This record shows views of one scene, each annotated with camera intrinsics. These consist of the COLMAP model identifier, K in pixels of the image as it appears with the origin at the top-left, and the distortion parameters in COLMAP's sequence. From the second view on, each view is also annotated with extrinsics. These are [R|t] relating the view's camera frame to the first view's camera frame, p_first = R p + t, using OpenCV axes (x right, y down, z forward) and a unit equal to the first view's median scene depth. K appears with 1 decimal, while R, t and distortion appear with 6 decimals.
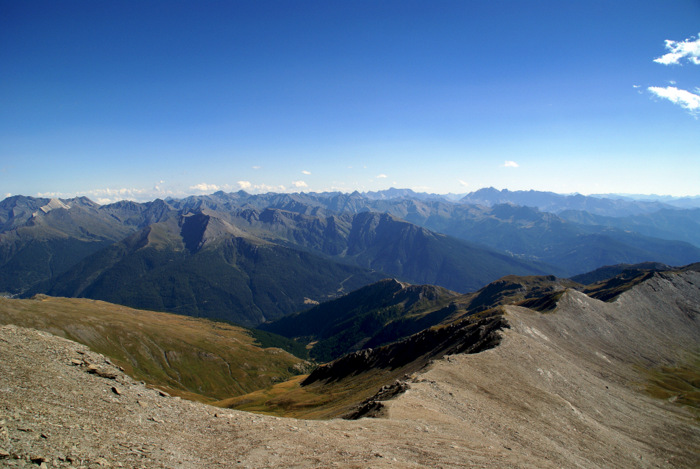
lens RADIAL K [[557.4, 0, 346.2], [0, 557.4, 236.7], [0, 0, 1]] dist [-0.163775, 0.121138]
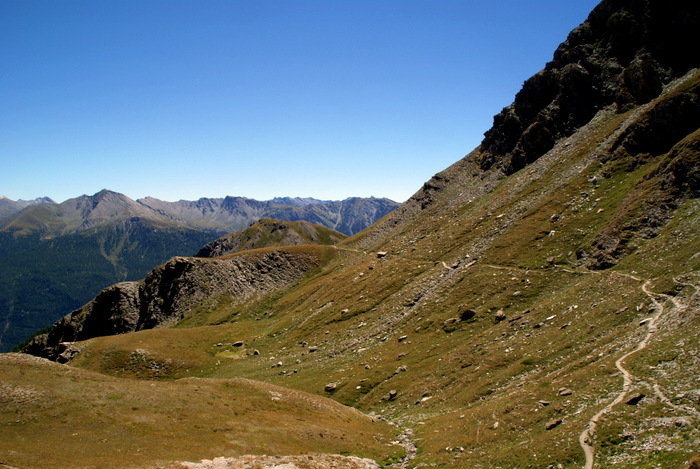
lens RADIAL K [[557.4, 0, 352.8], [0, 557.4, 240.1], [0, 0, 1]] dist [-0.163775, 0.121138]
pose [[0.998642, 0.001551, -0.052075, 0.050152], [-0.003488, 0.999304, -0.037134, 0.027376], [0.051981, 0.037265, 0.997953, 0.205791]]
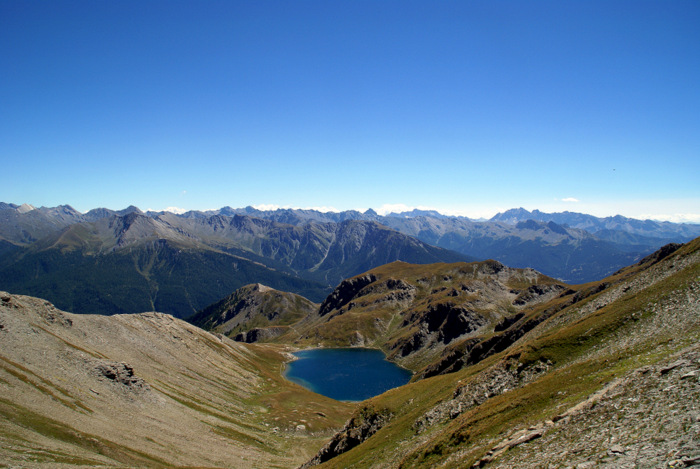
lens RADIAL K [[557.4, 0, 344.8], [0, 557.4, 233.0], [0, 0, 1]] dist [-0.163775, 0.121138]
pose [[0.997269, 0.019798, -0.071154, 0.063962], [-0.023827, 0.998134, -0.056222, 0.016193], [0.069908, 0.057763, 0.995880, 0.132651]]
